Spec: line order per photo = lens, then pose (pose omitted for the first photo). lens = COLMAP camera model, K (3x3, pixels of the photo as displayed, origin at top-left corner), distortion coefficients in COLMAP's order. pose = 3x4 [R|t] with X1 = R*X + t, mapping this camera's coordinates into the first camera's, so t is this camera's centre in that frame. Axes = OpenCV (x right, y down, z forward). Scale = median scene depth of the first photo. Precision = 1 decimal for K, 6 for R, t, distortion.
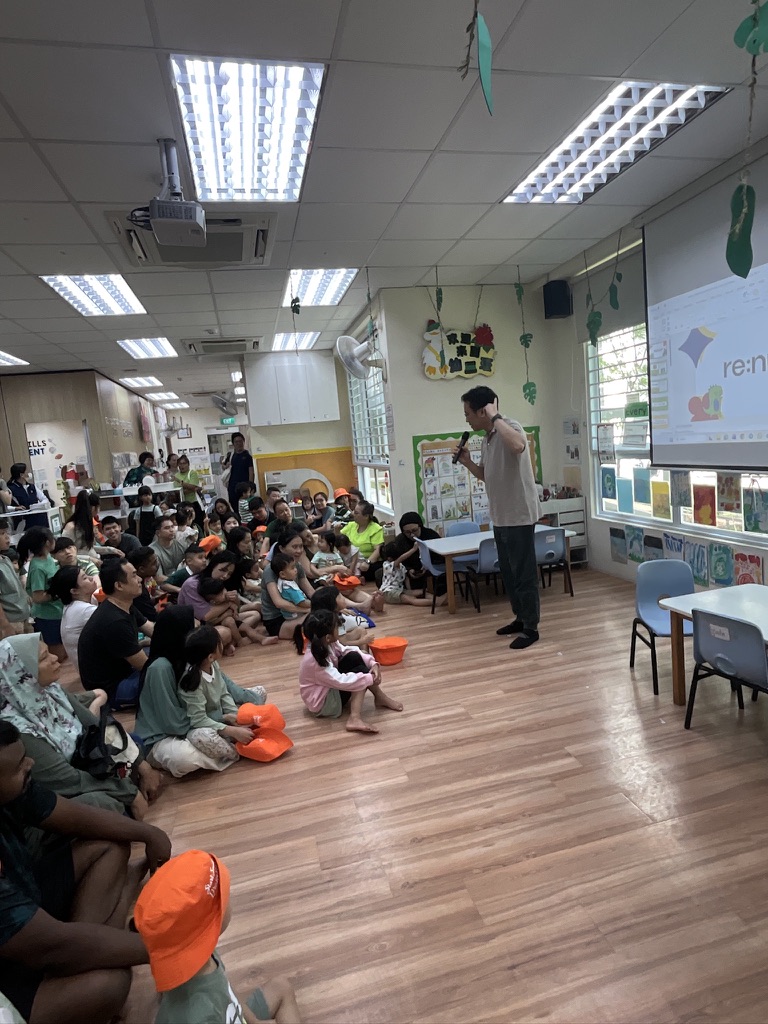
lens RADIAL K [[559.3, 0, 379.8], [0, 559.3, 510.2], [0, 0, 1]] dist [-0.013664, 0.004965]
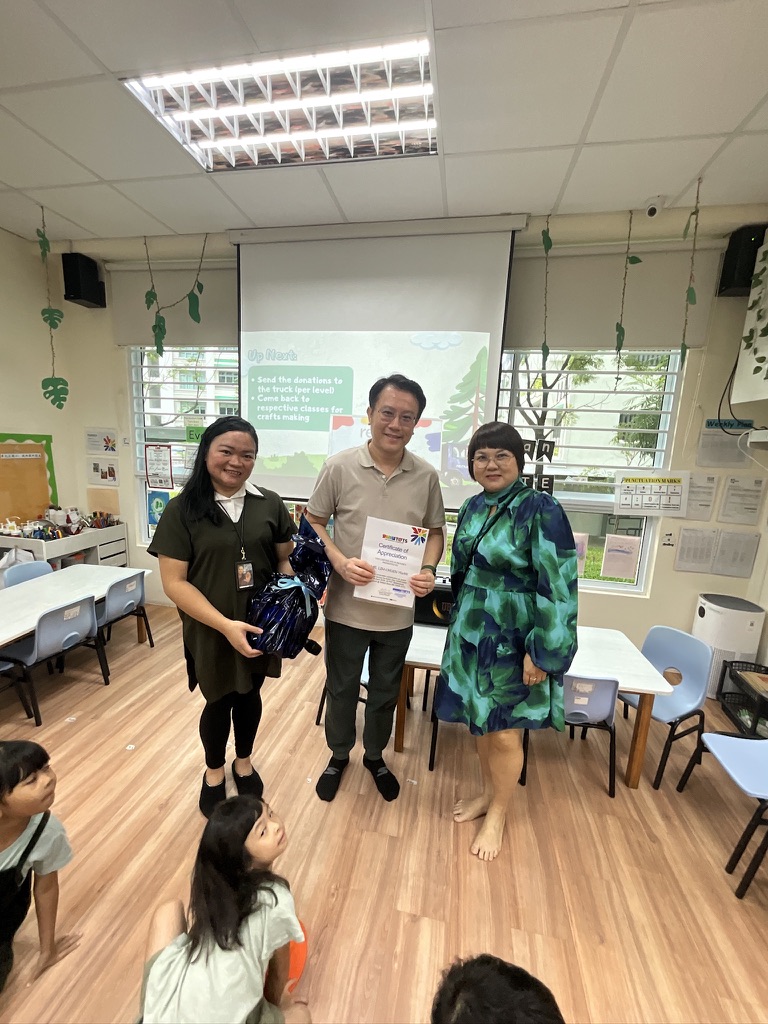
lens RADIAL K [[422.3, 0, 383.6], [0, 422.3, 513.8], [0, 0, 1]] dist [0.001961, -0.000569]
pose [[0.411574, -0.044964, 0.910266, -0.085671], [0.029250, 0.998919, 0.036118, -0.061523], [-0.910907, 0.011760, 0.412445, 0.420479]]
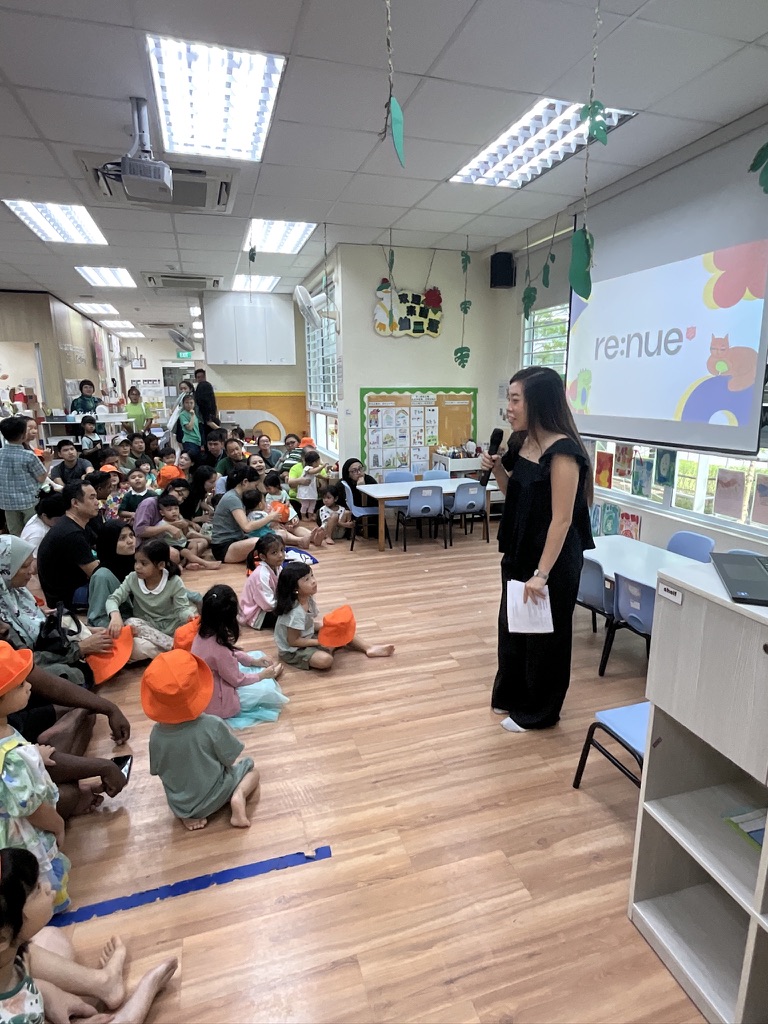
lens RADIAL K [[559.3, 0, 383.2], [0, 559.3, 508.3], [0, 0, 1]] dist [-0.013664, 0.004965]
pose [[0.994003, 0.065066, 0.087886, 0.028131], [-0.072483, 0.993824, 0.084024, 0.005104], [-0.081876, -0.089891, 0.992580, -0.107282]]
